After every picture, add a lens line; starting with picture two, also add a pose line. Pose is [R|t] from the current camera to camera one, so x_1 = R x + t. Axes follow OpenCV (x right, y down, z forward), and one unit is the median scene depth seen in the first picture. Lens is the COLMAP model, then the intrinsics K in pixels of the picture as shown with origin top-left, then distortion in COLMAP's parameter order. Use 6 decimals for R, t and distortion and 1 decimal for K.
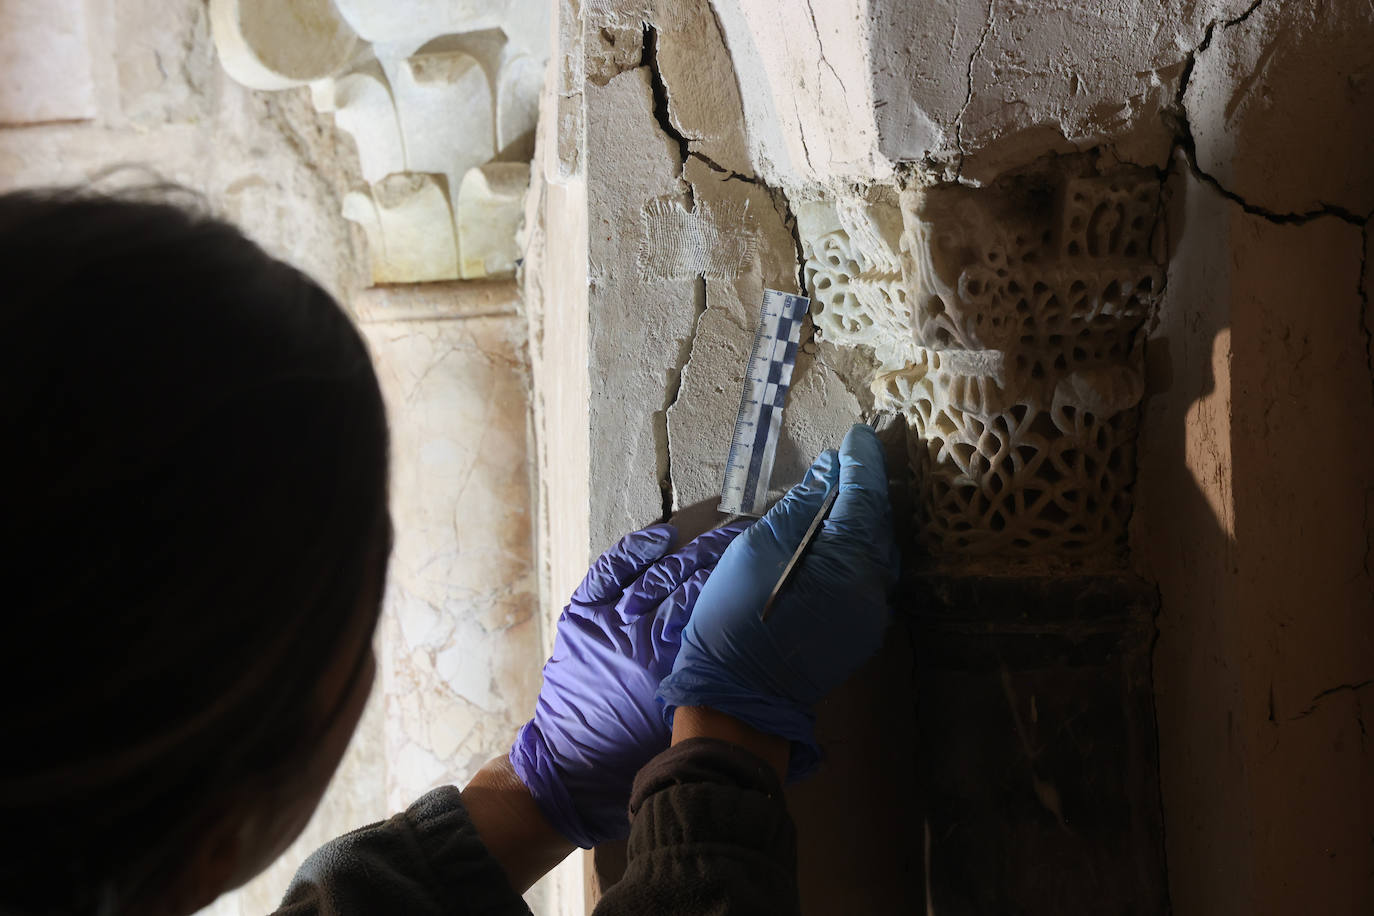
lens RADIAL K [[2393.2, 0, 686.7], [0, 2393.2, 484.7], [0, 0, 1]] dist [0.173623, -0.058970]
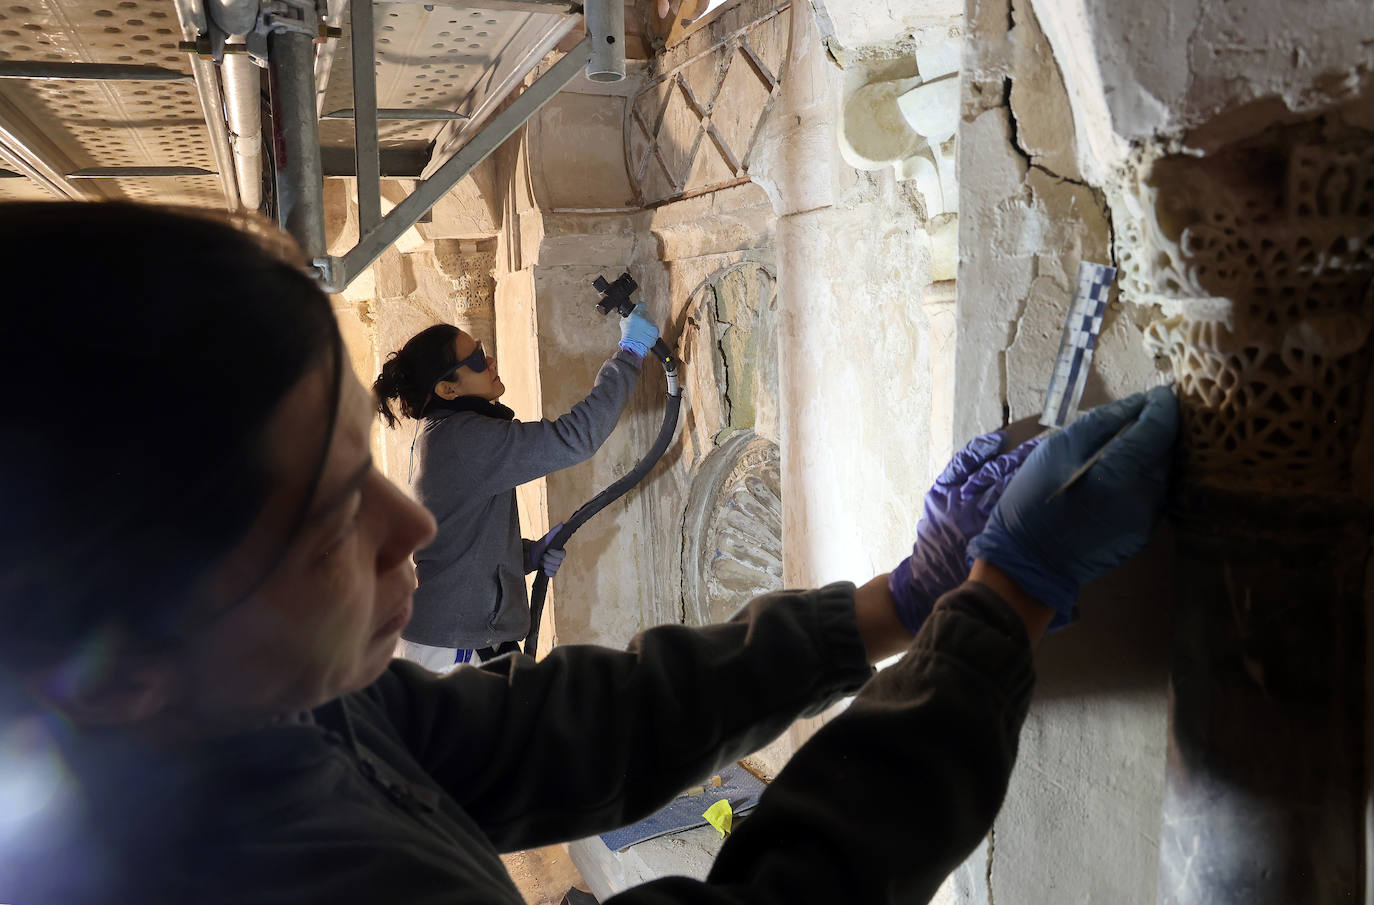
lens RADIAL K [[1054.0, 0, 687.0], [0, 1054.0, 452.5], [0, 0, 1]] dist [-0.105383, 0.085217]
pose [[0.852558, 0.065333, -0.518533, 0.161885], [-0.042213, 0.997522, 0.056279, 0.002197], [0.520926, -0.026093, 0.853203, 0.404619]]
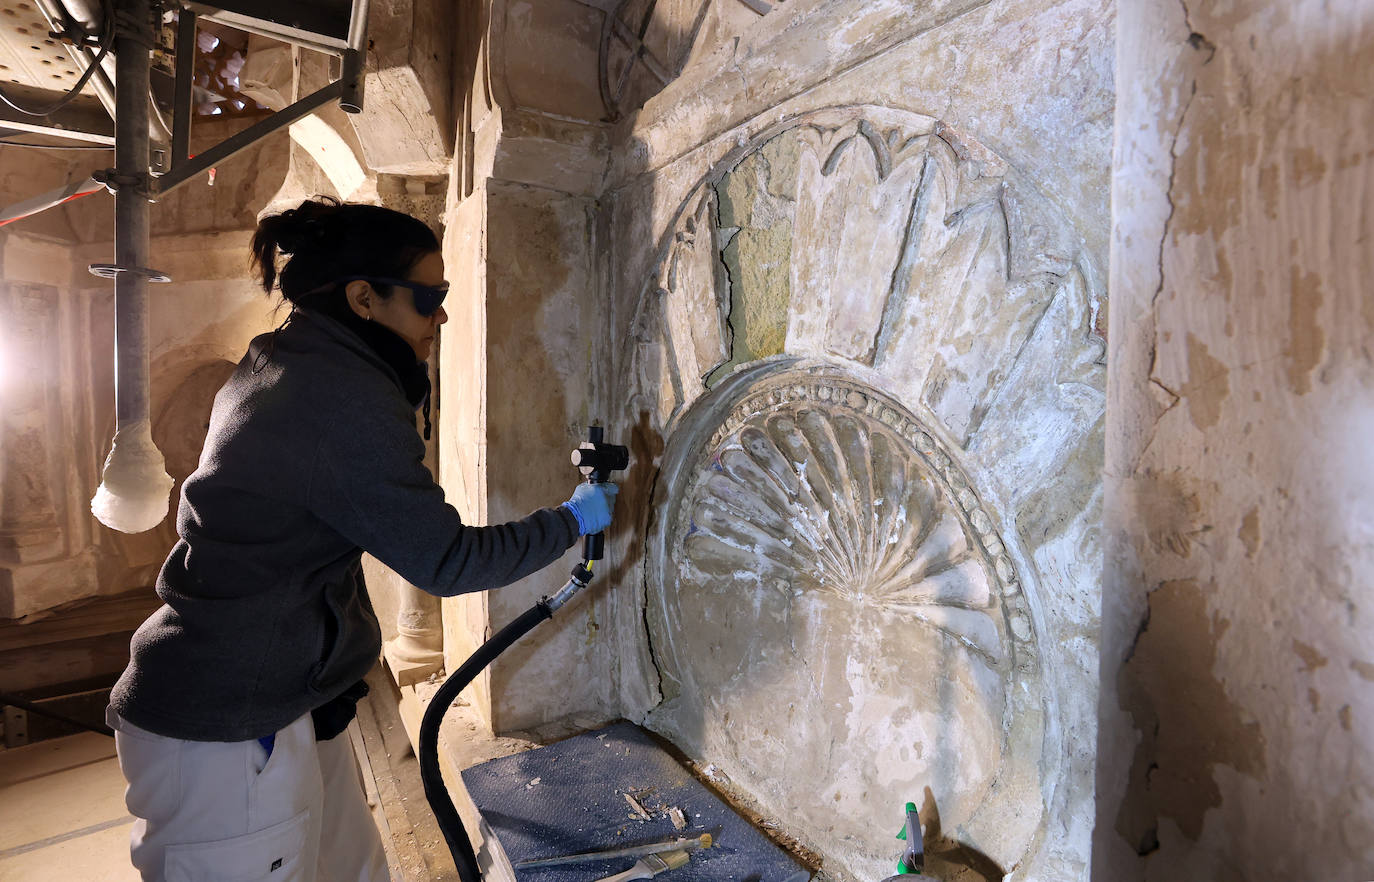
lens RADIAL K [[666.3, 0, 688.1], [0, 666.3, 426.0], [0, 0, 1]] dist [-0.056684, -0.000051]
pose [[0.918101, 0.059288, -0.391888, -0.614971], [-0.081525, 0.995855, -0.040333, 0.248074], [0.387872, 0.068979, 0.919128, 1.411367]]
